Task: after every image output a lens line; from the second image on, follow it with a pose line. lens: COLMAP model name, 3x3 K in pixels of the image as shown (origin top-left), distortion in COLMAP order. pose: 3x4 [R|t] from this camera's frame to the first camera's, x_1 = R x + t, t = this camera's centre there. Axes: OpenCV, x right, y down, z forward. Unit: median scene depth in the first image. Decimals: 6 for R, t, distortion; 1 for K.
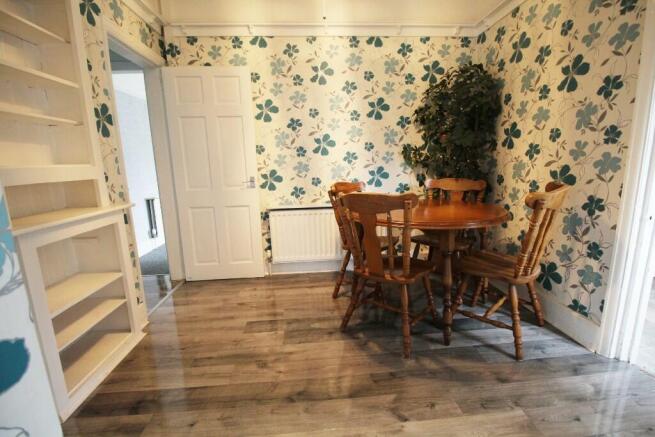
lens RADIAL K [[305.0, 0, 329.3], [0, 305.0, 222.9], [0, 0, 1]] dist [-0.000893, -0.013778]
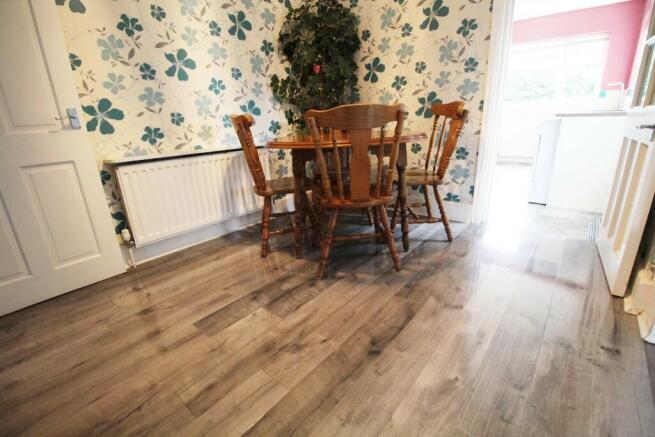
lens RADIAL K [[305.0, 0, 329.3], [0, 305.0, 222.9], [0, 0, 1]] dist [-0.000893, -0.013778]
pose [[0.689347, -0.234385, 0.685467, -0.416679], [0.163252, 0.972135, 0.168231, 0.047414], [-0.705797, -0.004066, 0.708402, 0.300875]]
